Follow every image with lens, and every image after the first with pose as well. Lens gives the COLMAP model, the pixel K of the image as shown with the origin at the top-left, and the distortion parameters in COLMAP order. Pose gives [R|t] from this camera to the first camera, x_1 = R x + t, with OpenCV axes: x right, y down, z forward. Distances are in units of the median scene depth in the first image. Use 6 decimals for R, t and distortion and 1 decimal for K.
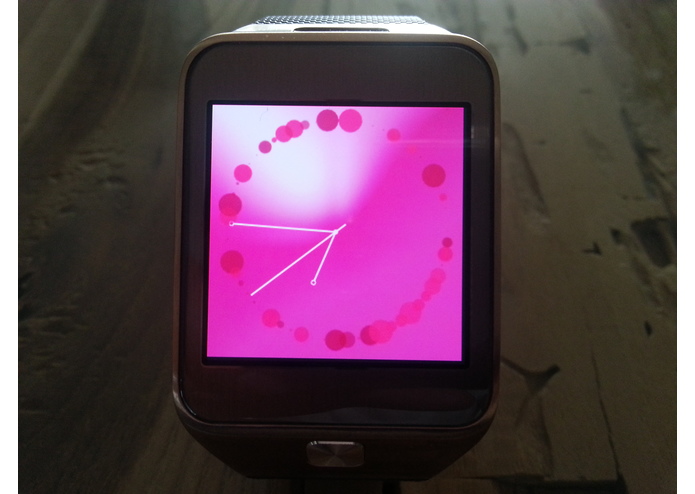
lens RADIAL K [[579.9, 0, 351.4], [0, 579.9, 251.3], [0, 0, 1]] dist [-0.004173, -0.118784]
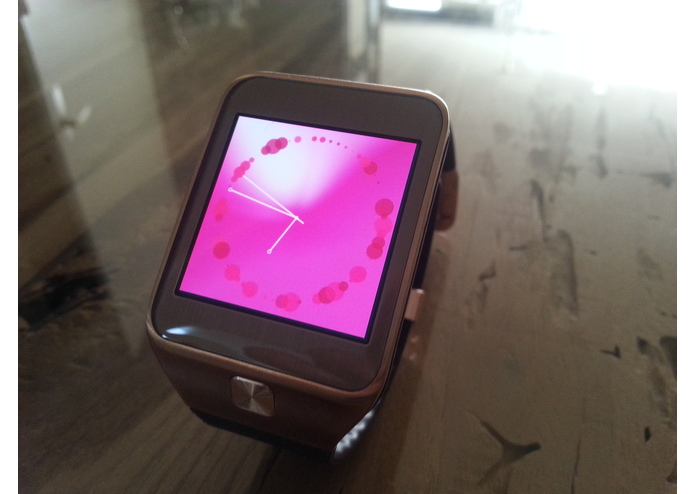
lens RADIAL K [[579.9, 0, 351.4], [0, 579.9, 251.3], [0, 0, 1]] dist [-0.004173, -0.118784]
pose [[0.953817, 0.175972, -0.243447, 0.197079], [-0.225281, 0.955140, -0.192237, 0.123776], [0.198698, 0.238203, 0.950673, -0.080927]]
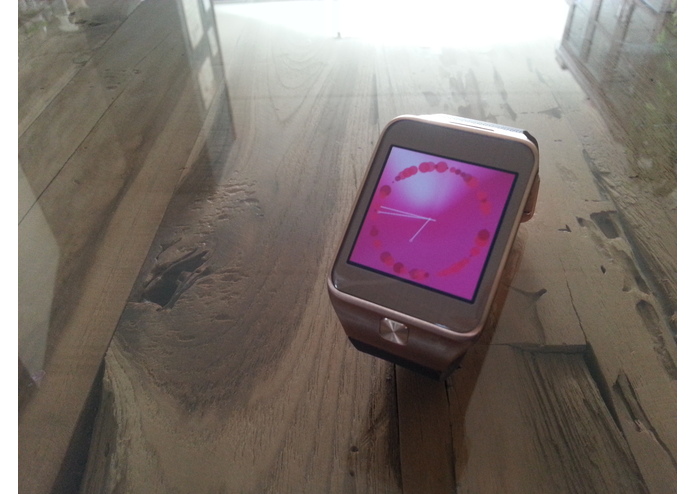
lens RADIAL K [[567.8, 0, 347.5], [0, 567.8, 247.0], [0, 0, 1]] dist [0.002190, -0.099317]
pose [[0.999181, -0.027822, -0.029373, -0.121660], [0.022218, 0.984081, -0.176325, 0.298330], [0.033811, 0.175528, 0.983894, -0.504912]]
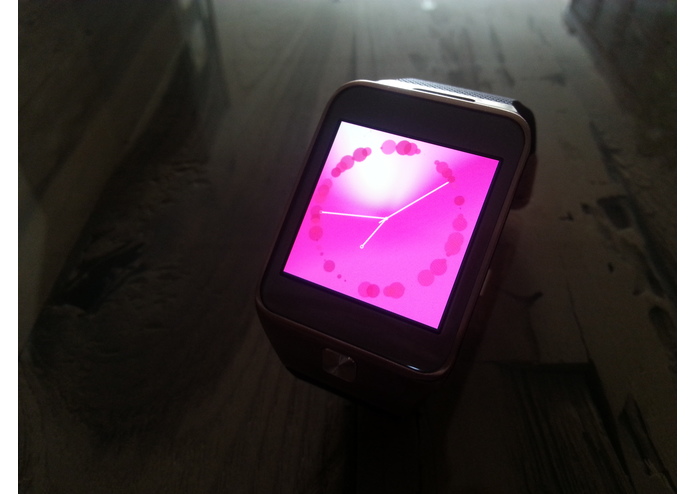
lens RADIAL K [[579.9, 0, 351.4], [0, 579.9, 251.3], [0, 0, 1]] dist [-0.004173, -0.118784]
pose [[0.999422, -0.024077, -0.024012, -0.042856], [0.021034, 0.992576, -0.119797, 0.219422], [0.026718, 0.119223, 0.992508, -0.307594]]
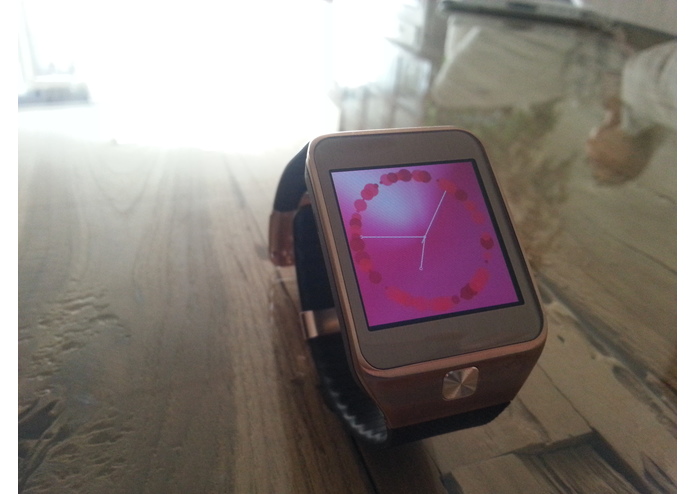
lens RADIAL K [[567.8, 0, 347.5], [0, 567.8, 247.0], [0, 0, 1]] dist [0.002190, -0.099317]
pose [[0.933689, -0.124911, 0.335593, -0.356036], [0.229847, 0.927700, -0.294182, 0.191543], [-0.274583, 0.351810, 0.894894, -0.147623]]
